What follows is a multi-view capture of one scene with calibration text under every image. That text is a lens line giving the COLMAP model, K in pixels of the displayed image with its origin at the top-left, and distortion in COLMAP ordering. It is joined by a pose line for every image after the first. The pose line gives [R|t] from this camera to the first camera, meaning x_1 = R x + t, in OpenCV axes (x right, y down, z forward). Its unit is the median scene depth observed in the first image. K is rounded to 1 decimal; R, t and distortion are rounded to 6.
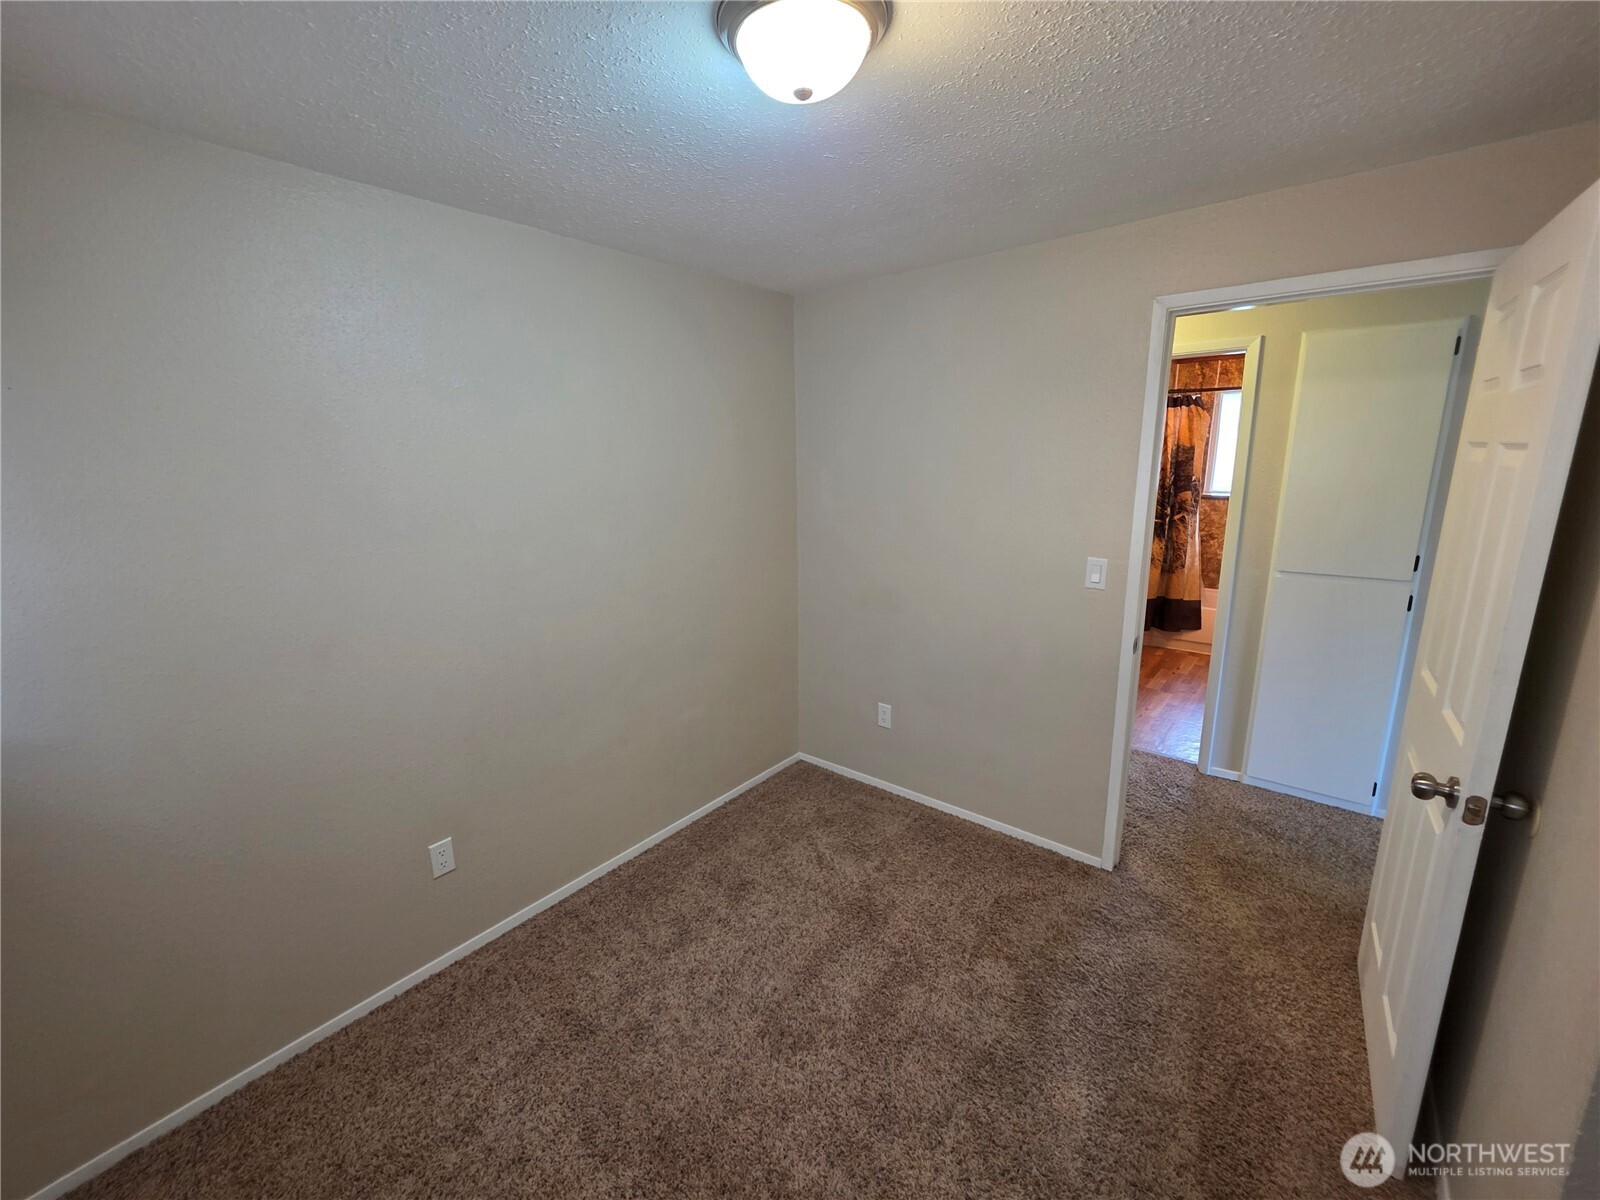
lens RADIAL K [[640.8, 0, 789.2], [0, 640.8, 596.2], [0, 0, 1]] dist [0.003995, -0.000141]
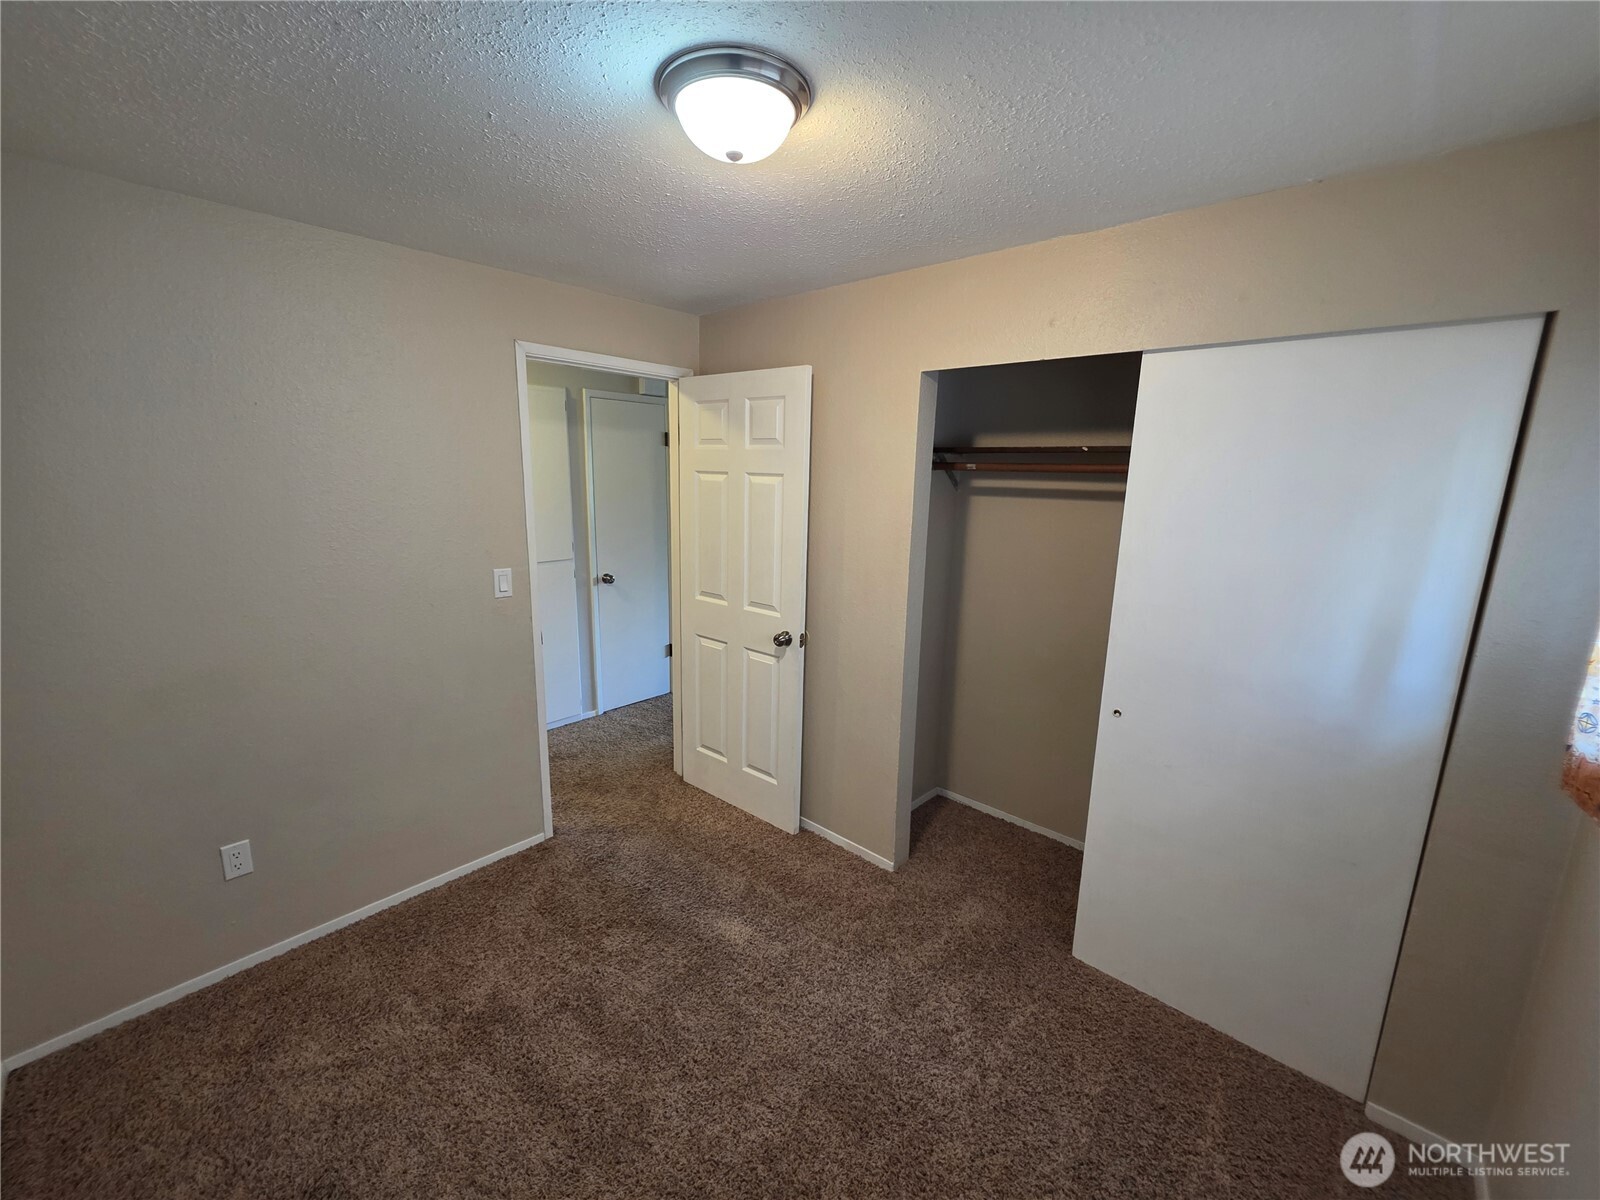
lens RADIAL K [[640.8, 0, 785.4], [0, 640.8, 597.7], [0, 0, 1]] dist [0.003995, -0.000141]
pose [[0.058133, -0.180470, 0.981861, -0.571805], [0.200229, 0.965647, 0.165635, -0.097824], [-0.978023, 0.186968, 0.092271, 0.449378]]
